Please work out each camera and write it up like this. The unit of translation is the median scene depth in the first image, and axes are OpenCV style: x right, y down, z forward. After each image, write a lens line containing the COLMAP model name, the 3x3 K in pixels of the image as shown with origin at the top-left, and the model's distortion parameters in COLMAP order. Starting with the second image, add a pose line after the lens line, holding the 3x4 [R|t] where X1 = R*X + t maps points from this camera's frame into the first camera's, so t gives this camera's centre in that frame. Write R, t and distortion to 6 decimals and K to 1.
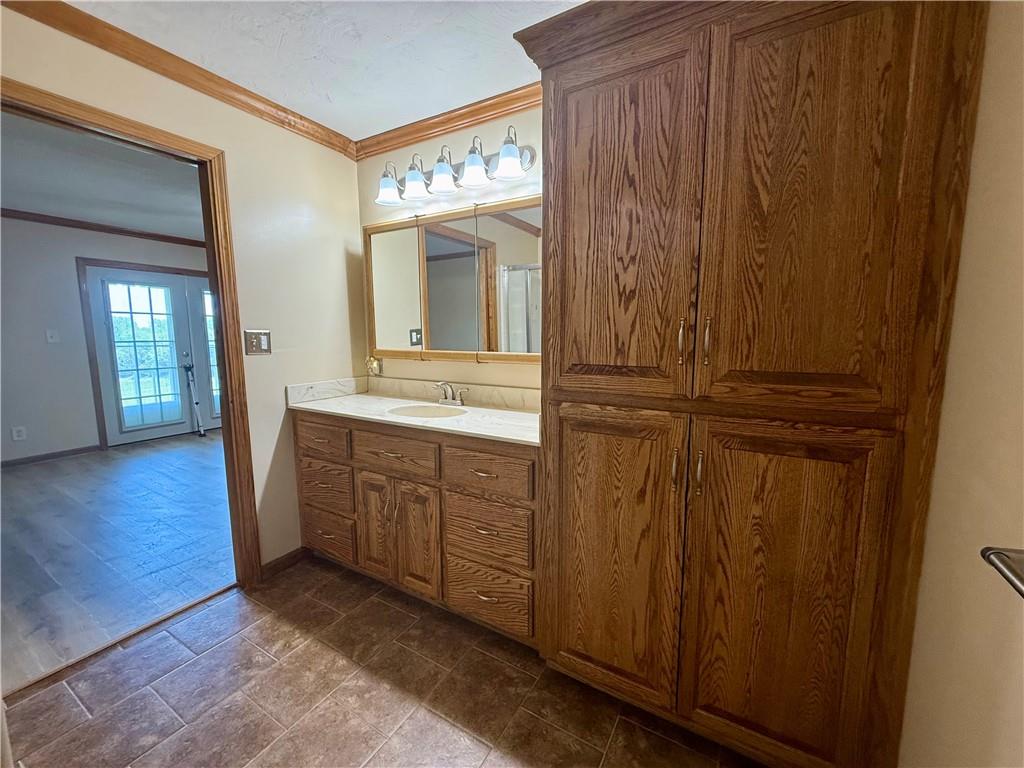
lens RADIAL K [[411.2, 0, 513.3], [0, 411.2, 384.2], [0, 0, 1]] dist [-0.000473, -0.000057]
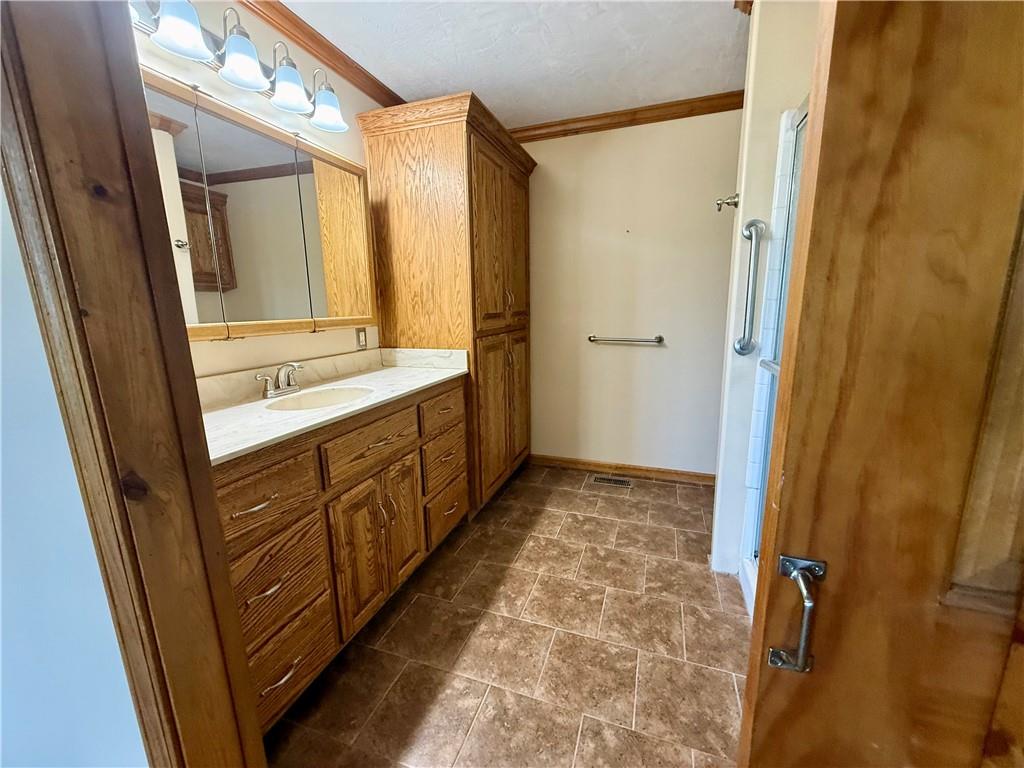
lens RADIAL K [[411.2, 0, 513.3], [0, 411.2, 384.2], [0, 0, 1]] dist [-0.000473, -0.000057]
pose [[-0.187697, -0.181485, 0.965315, -1.182820], [0.140754, 0.967669, 0.209296, -0.080453], [-0.972090, 0.175157, -0.156084, 0.905768]]
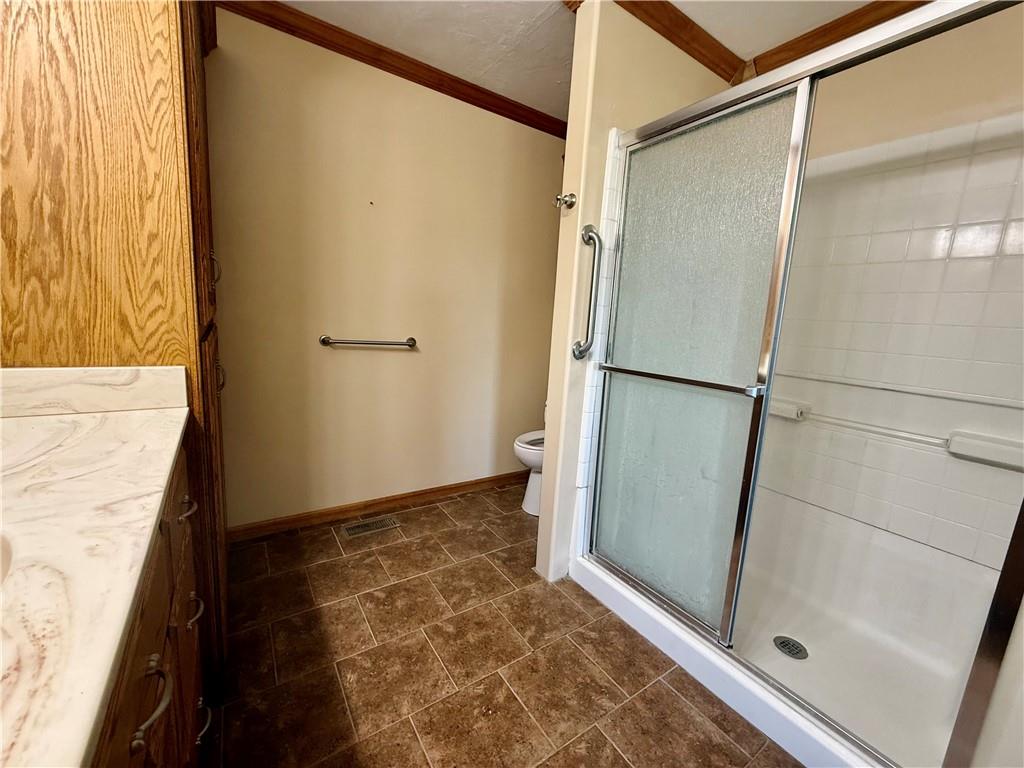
lens RADIAL K [[411.2, 0, 513.3], [0, 411.2, 384.2], [0, 0, 1]] dist [-0.000473, -0.000057]
pose [[-0.903286, -0.123352, 0.410925, -0.596274], [-0.006321, 0.961501, 0.274730, -0.076649], [-0.428993, 0.245562, -0.869290, 1.141254]]
